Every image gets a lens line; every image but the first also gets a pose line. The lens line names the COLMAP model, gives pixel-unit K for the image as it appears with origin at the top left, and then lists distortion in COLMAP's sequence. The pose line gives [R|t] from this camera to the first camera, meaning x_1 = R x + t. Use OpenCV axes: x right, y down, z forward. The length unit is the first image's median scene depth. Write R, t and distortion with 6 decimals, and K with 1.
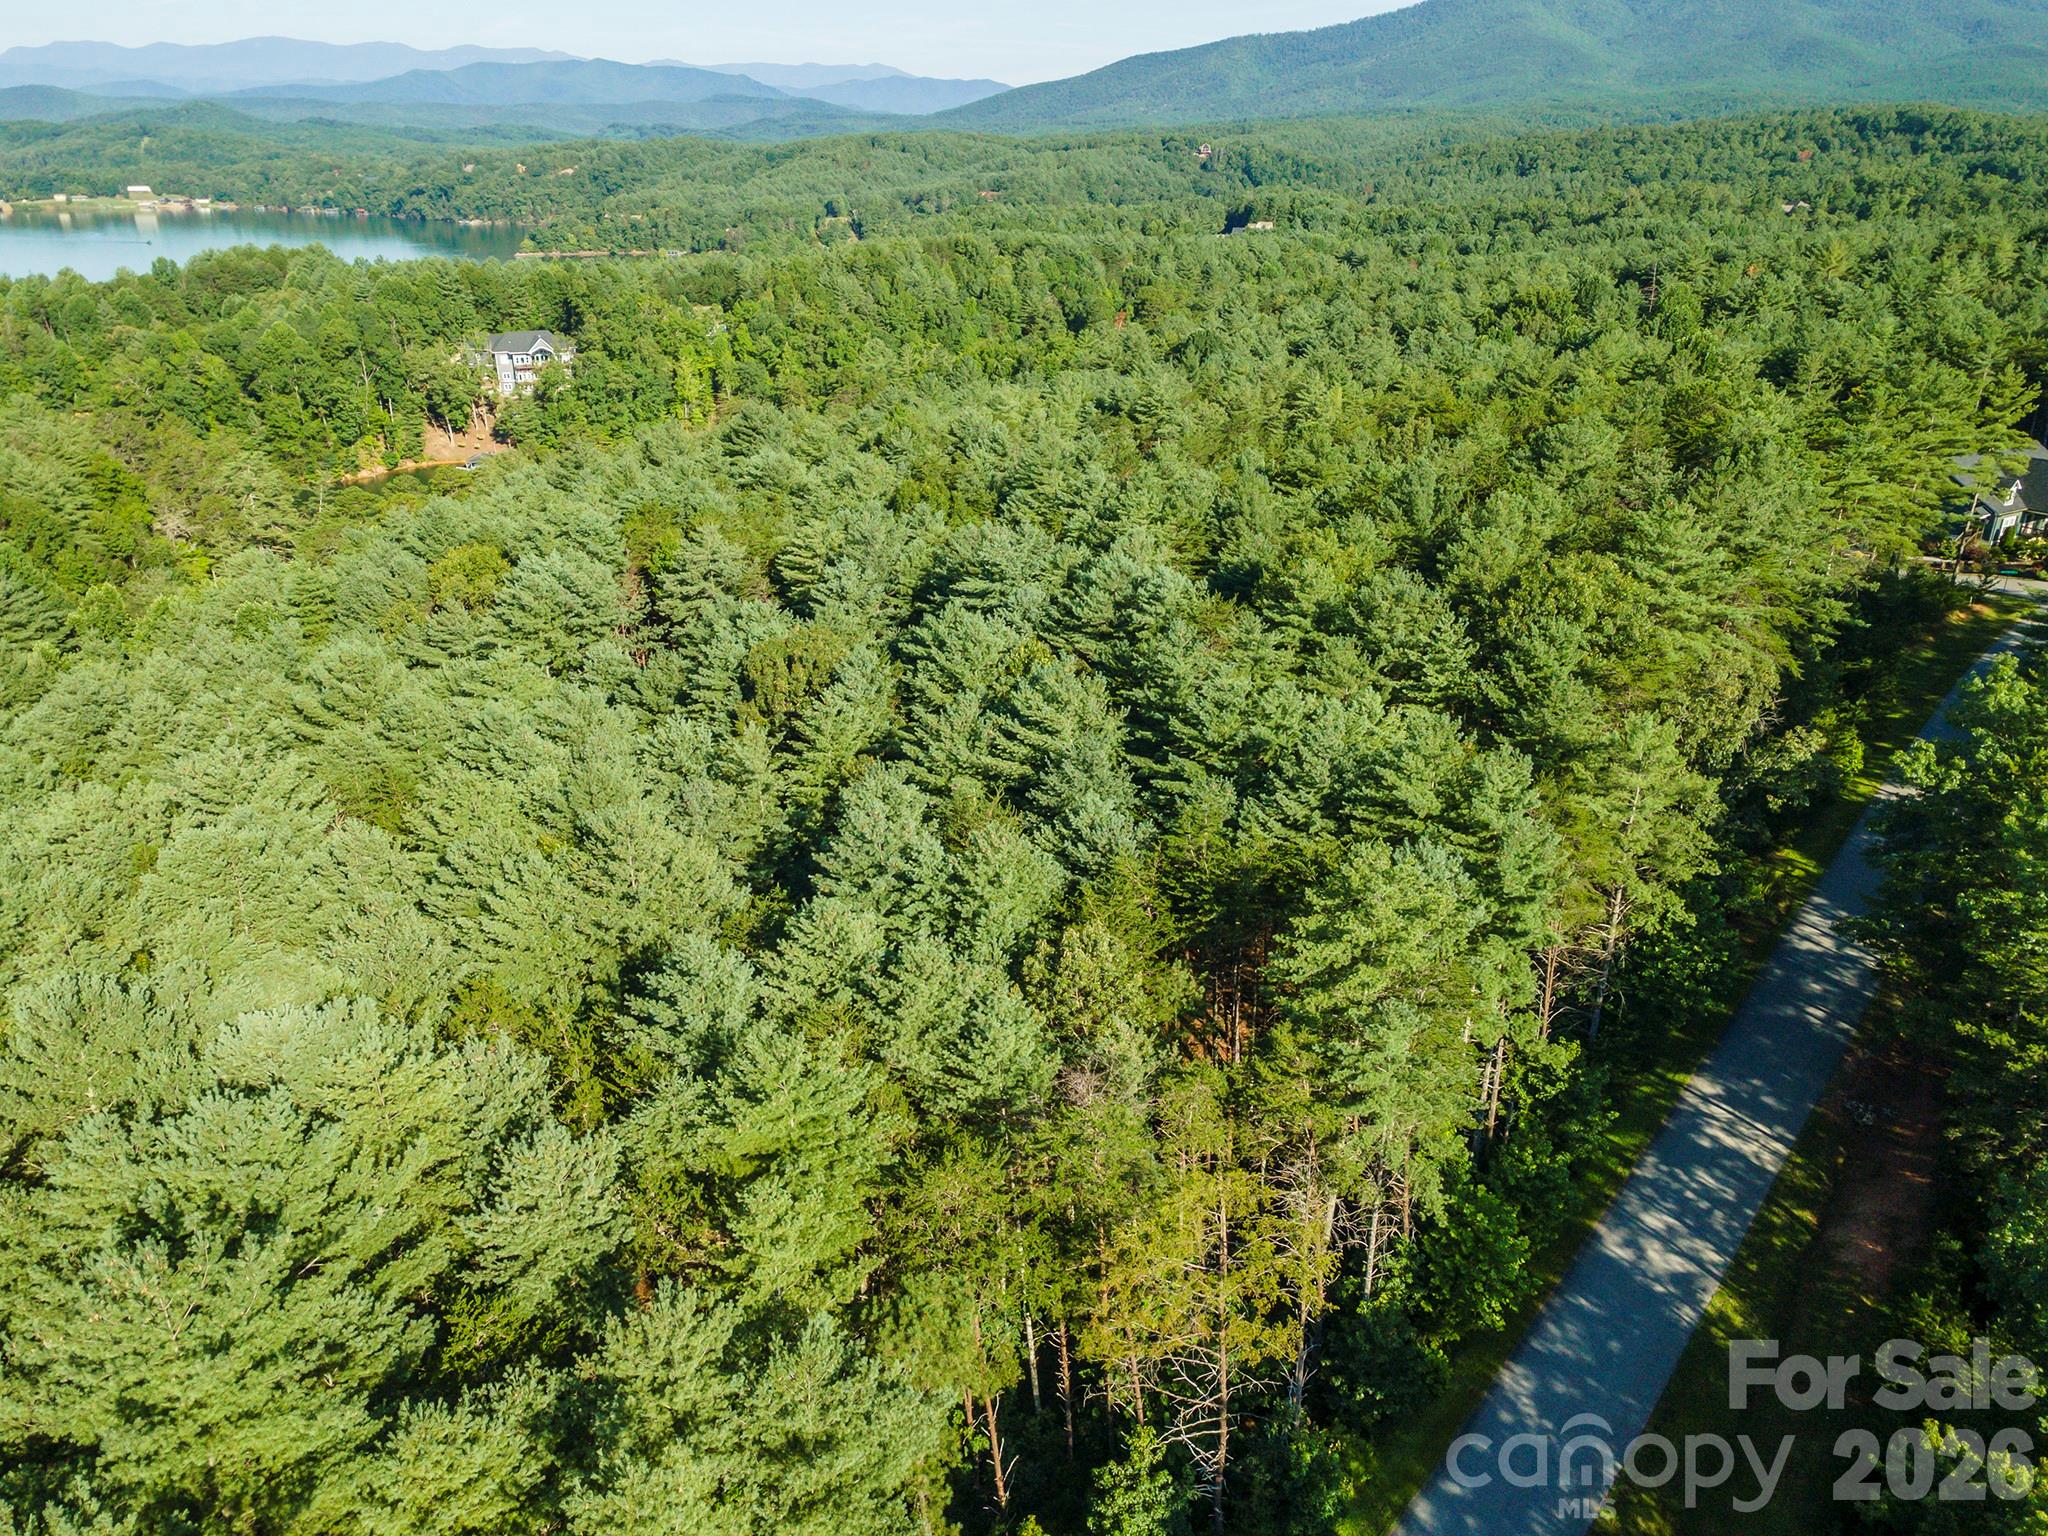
lens RADIAL K [[1508.6, 0, 1024.0], [0, 1508.6, 768.0], [0, 0, 1]] dist [0.032946, 0.038195]
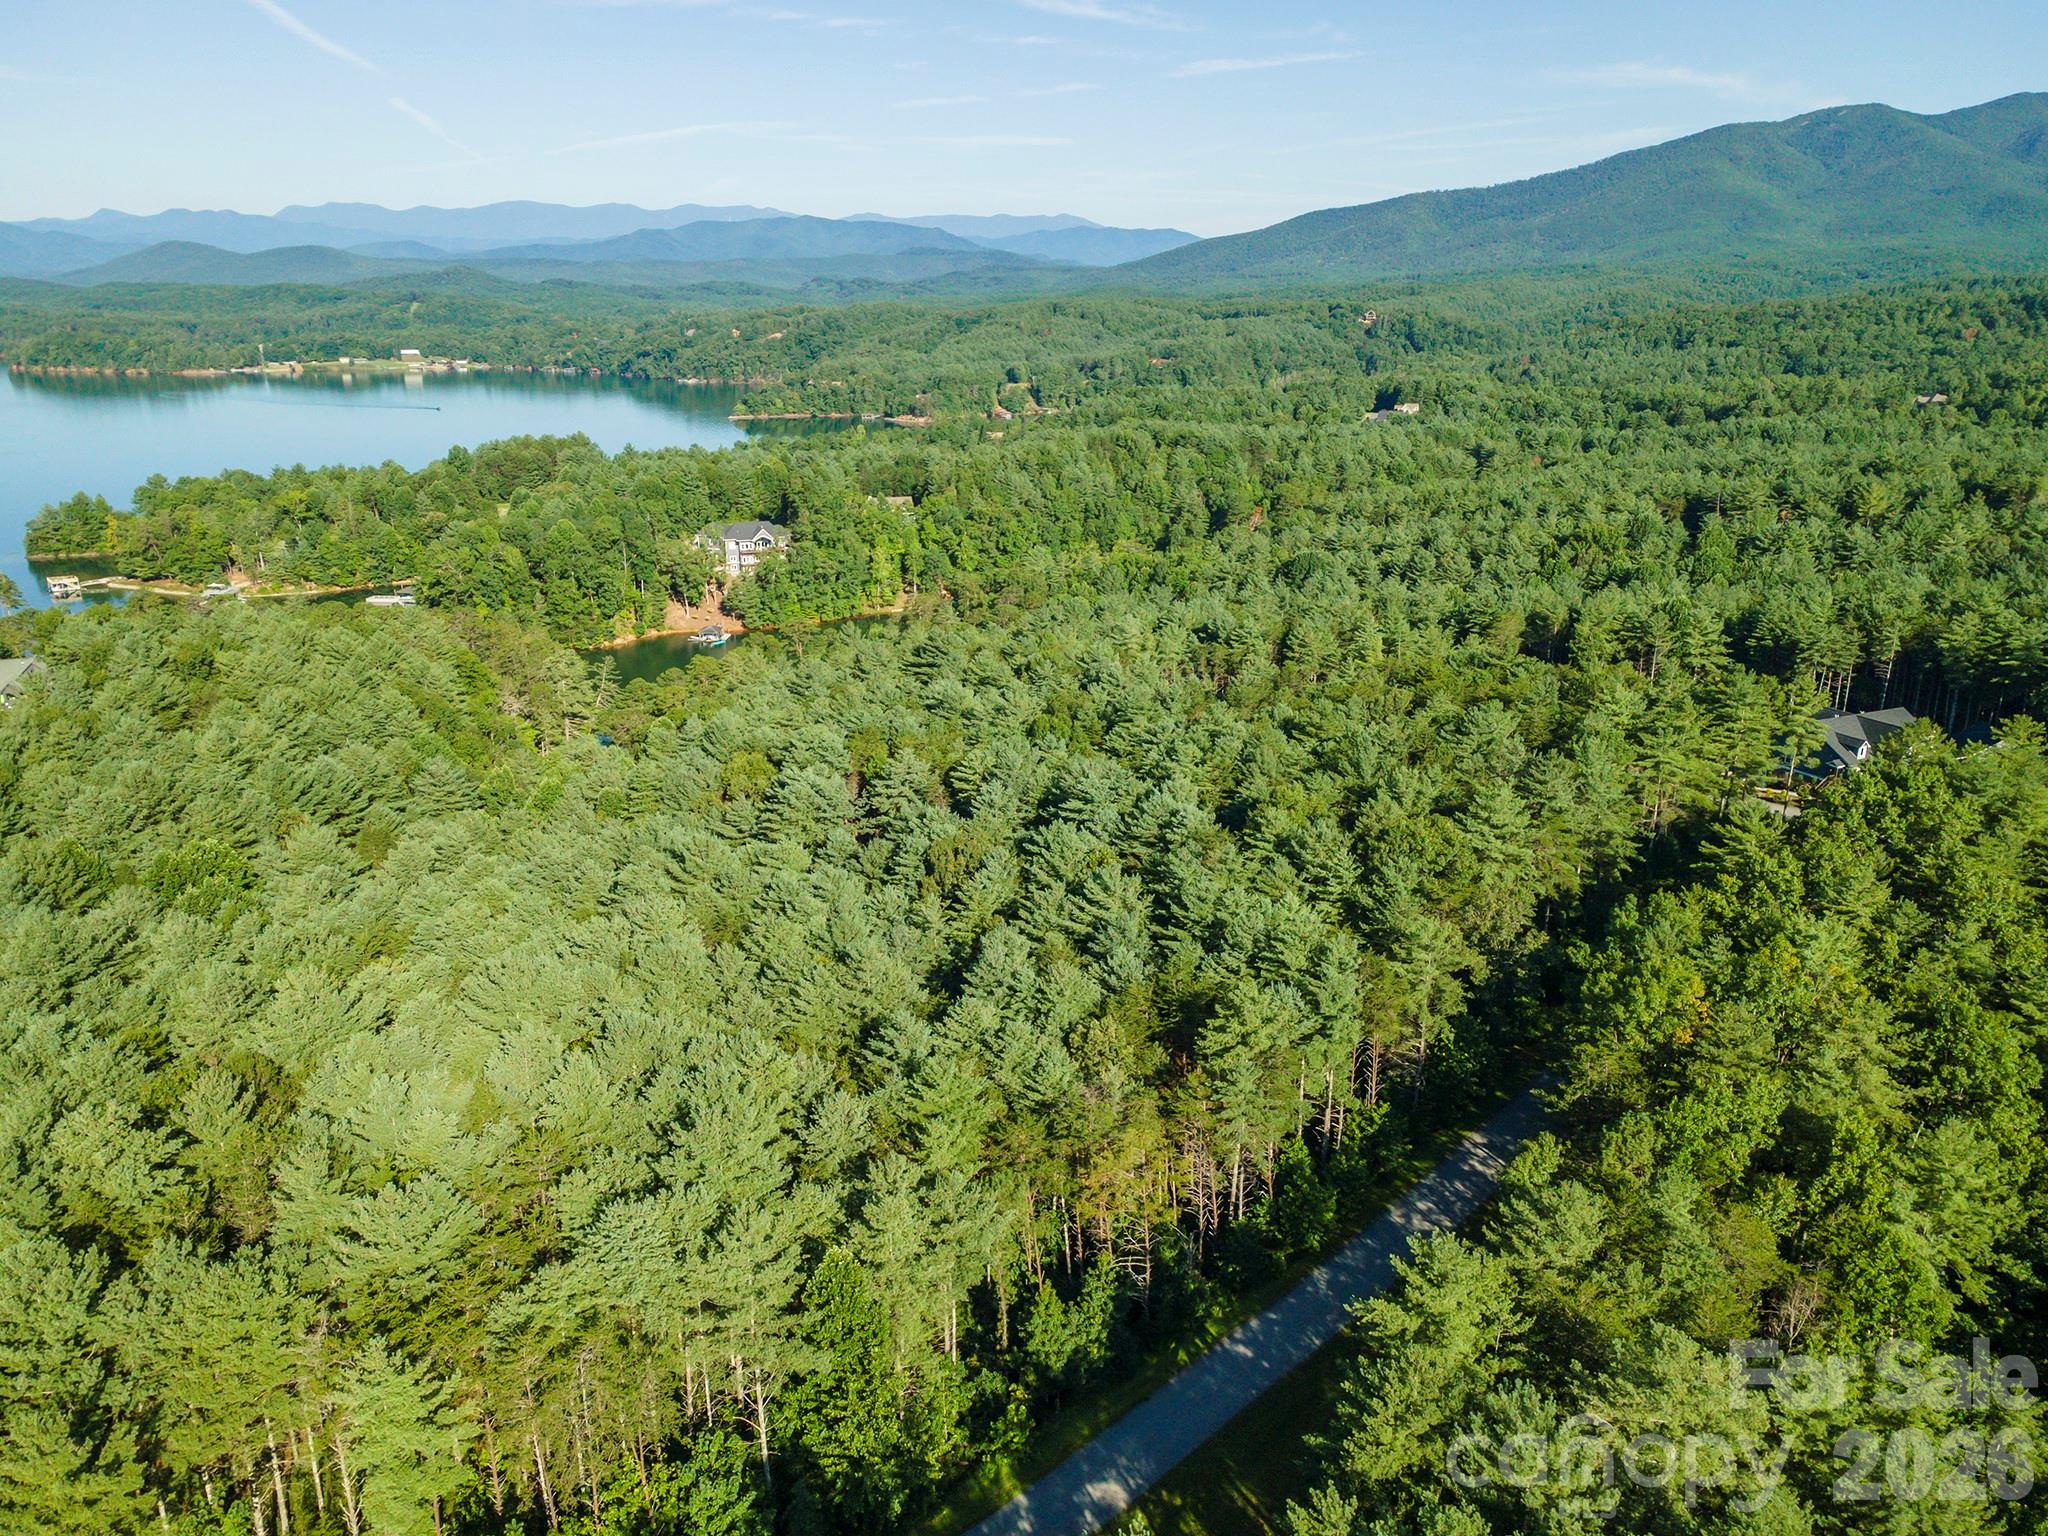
lens RADIAL K [[1508.6, 0, 1024.0], [0, 1508.6, 768.0], [0, 0, 1]] dist [0.032946, 0.038195]
pose [[0.993619, 0.036698, -0.106654, 0.086534], [-0.045386, 0.995745, -0.080200, -0.034427], [0.103257, 0.084529, 0.991056, -0.602951]]
